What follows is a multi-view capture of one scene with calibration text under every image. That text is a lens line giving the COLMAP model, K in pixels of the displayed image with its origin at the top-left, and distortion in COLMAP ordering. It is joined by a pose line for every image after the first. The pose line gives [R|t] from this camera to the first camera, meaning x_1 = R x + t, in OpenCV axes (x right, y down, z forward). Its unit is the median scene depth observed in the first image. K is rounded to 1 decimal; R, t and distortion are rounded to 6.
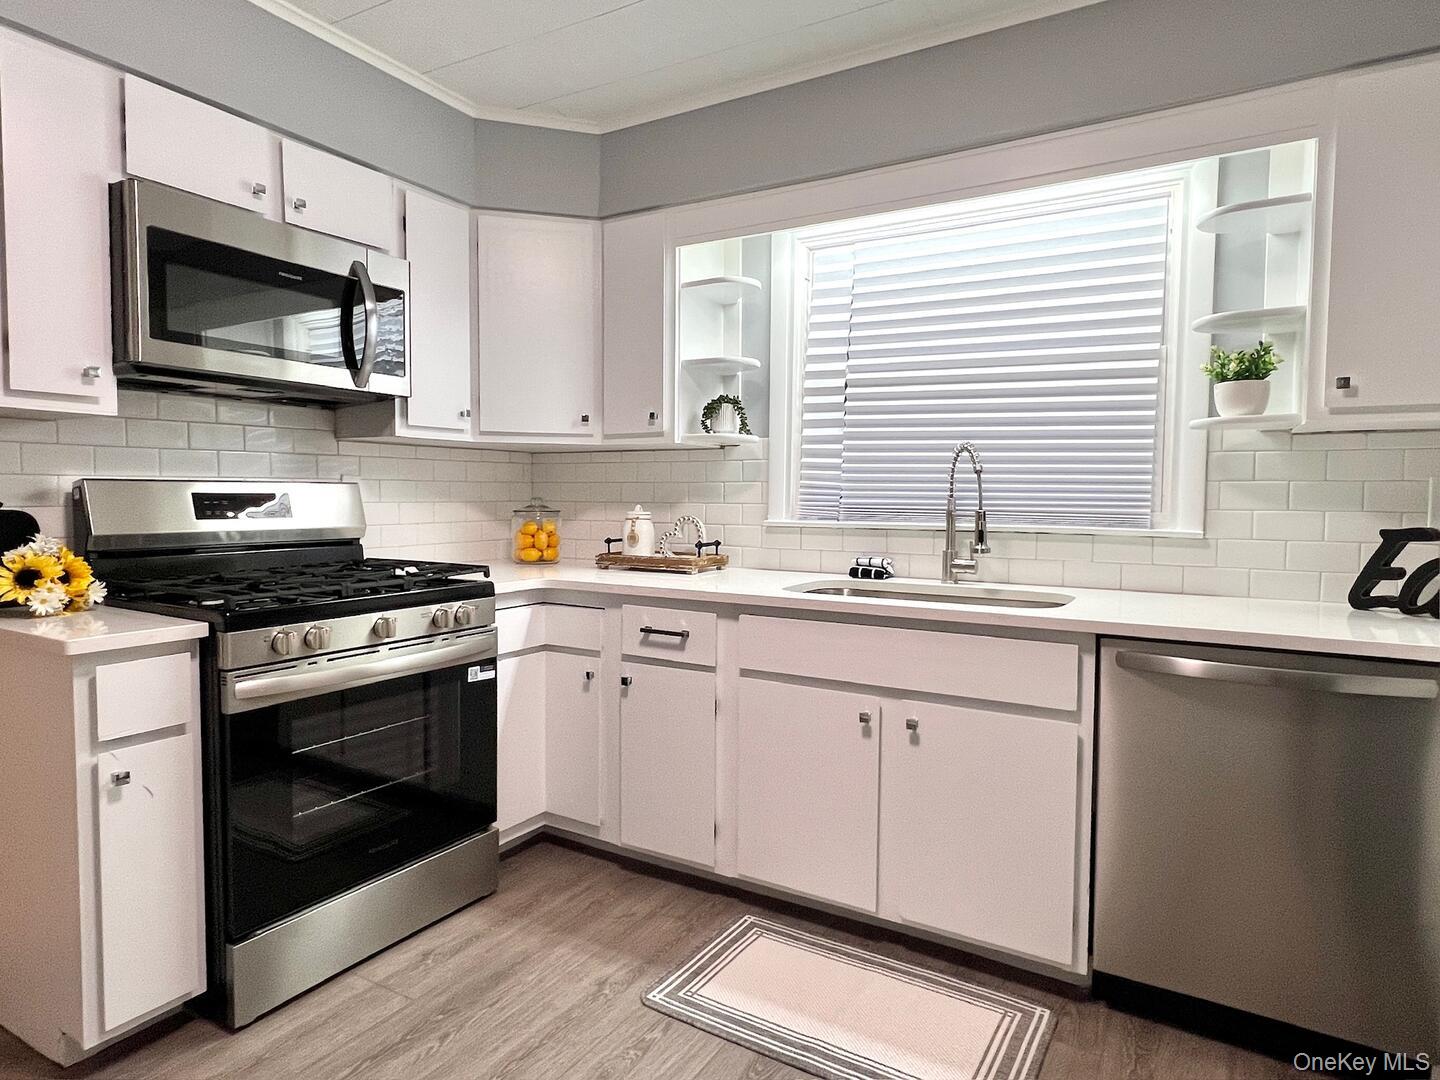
lens RADIAL K [[836.5, 0, 724.9], [0, 836.5, 540.9], [0, 0, 1]] dist [-0.004211, 0.002984]
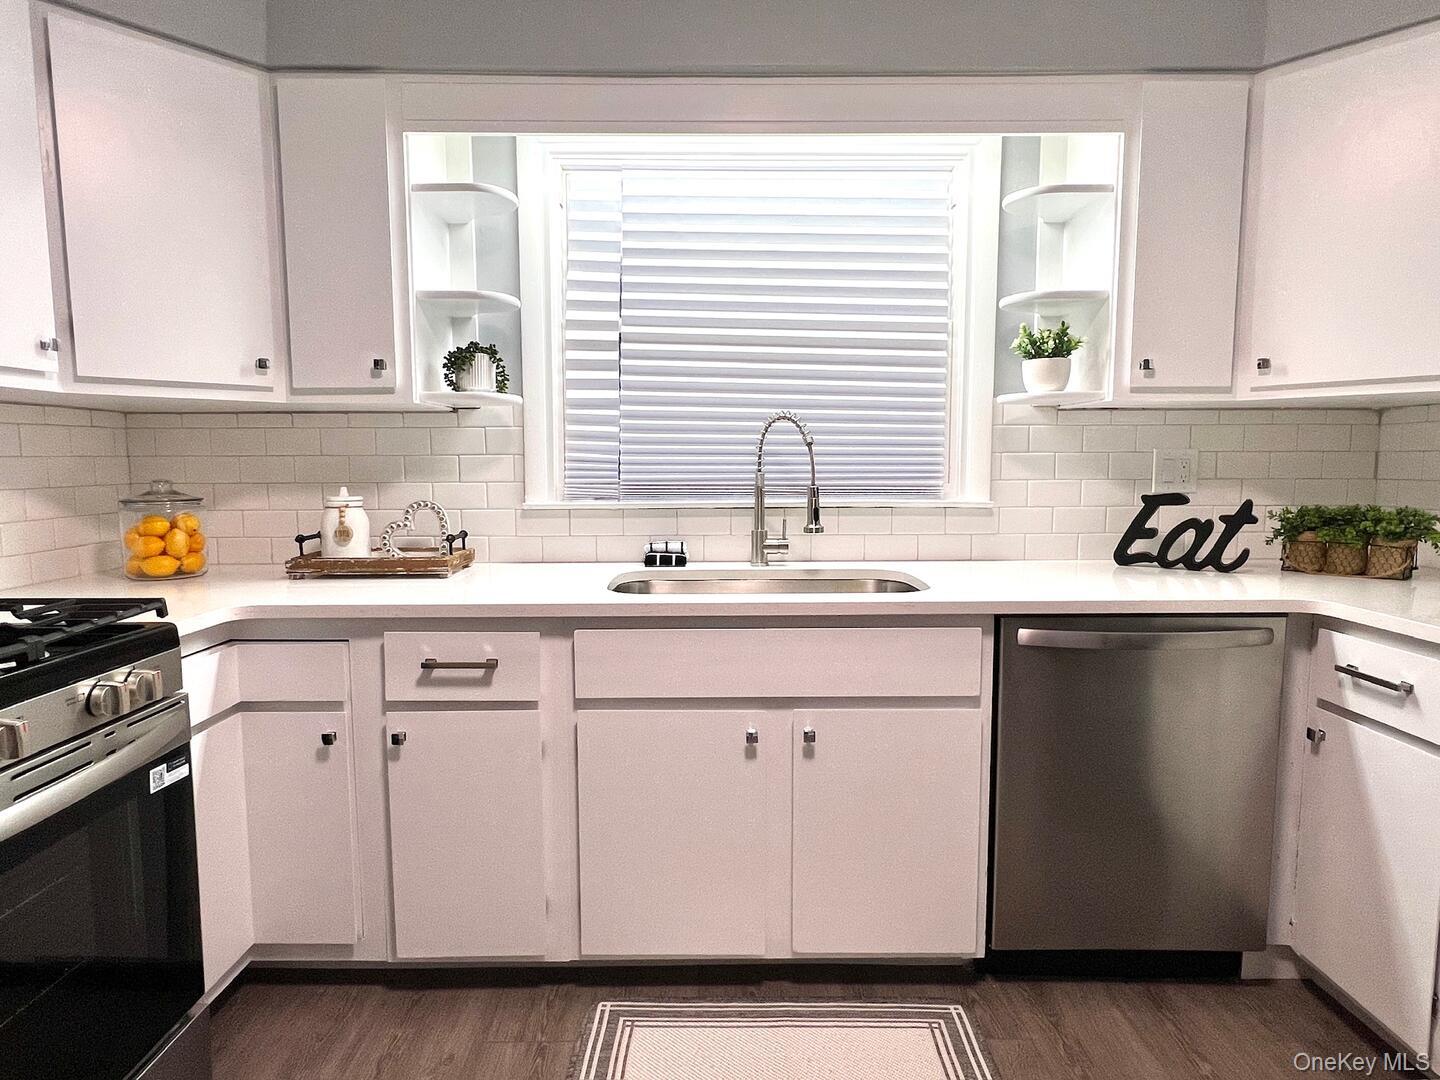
lens RADIAL K [[807.4, 0, 719.6], [0, 807.4, 542.8], [0, 0, 1]] dist [-0.000726, -0.004294]
pose [[0.856489, -0.062631, 0.512351, -0.232731], [0.038359, 0.997590, 0.057824, -0.028713], [-0.514737, -0.029873, 0.856827, 0.284805]]
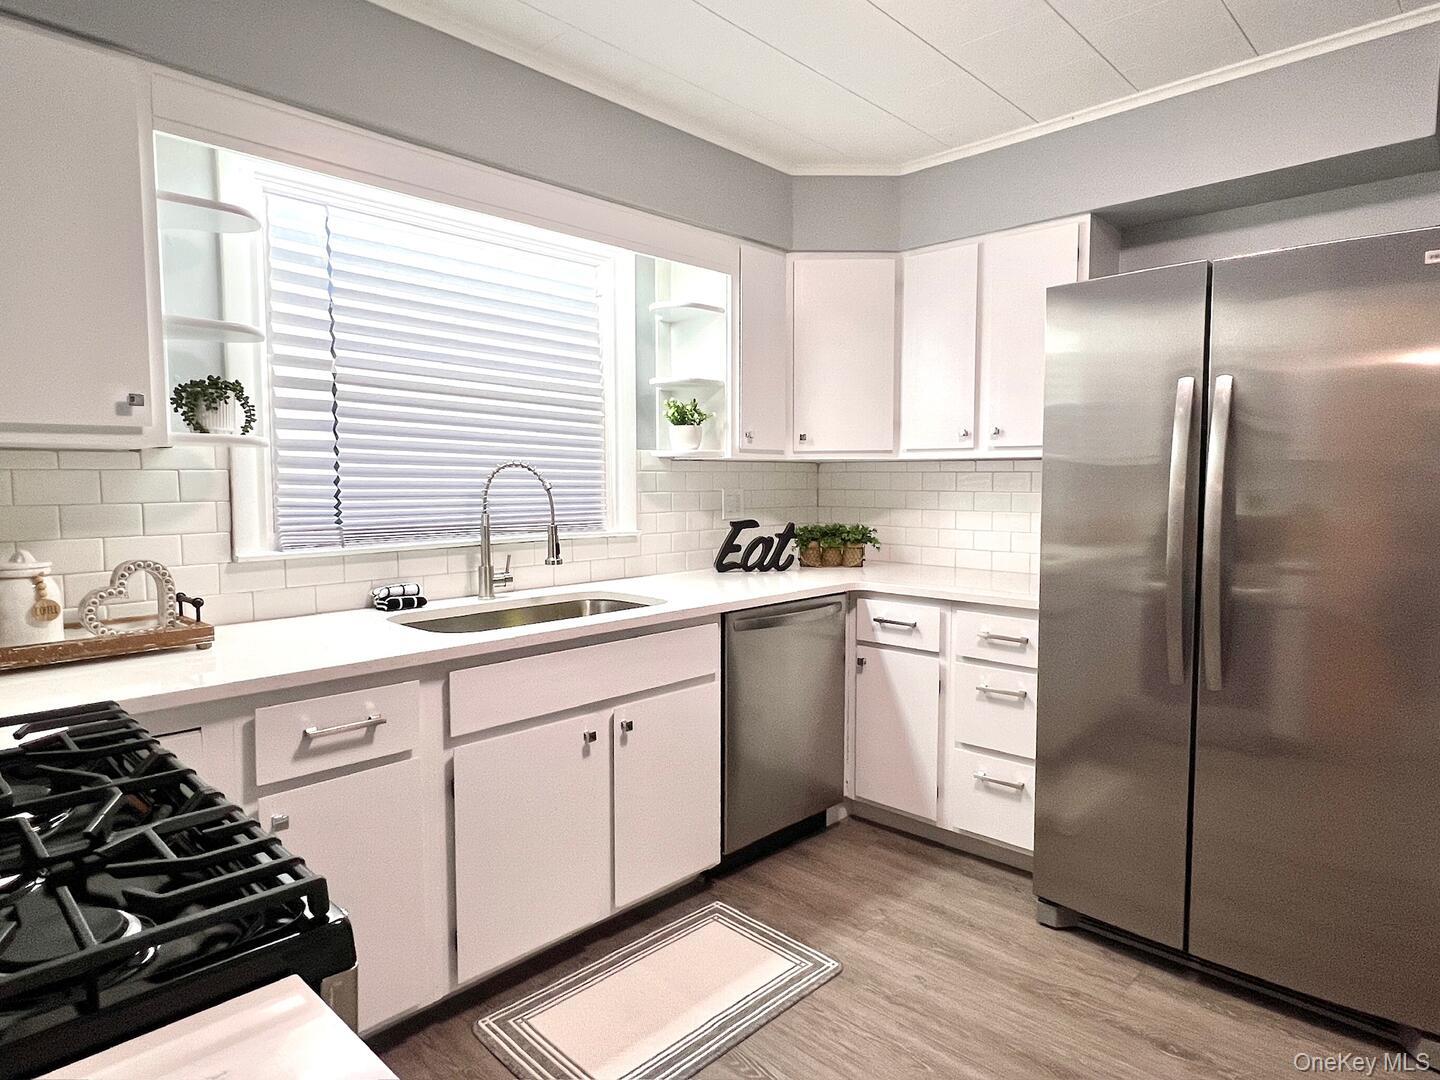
lens RADIAL K [[836.5, 0, 723.4], [0, 836.5, 538.7], [0, 0, 1]] dist [-0.004211, 0.002984]
pose [[0.223190, -0.080584, 0.971438, -0.670328], [0.056019, 0.995990, 0.069750, -0.079281], [-0.973164, 0.038851, 0.226809, 0.529440]]
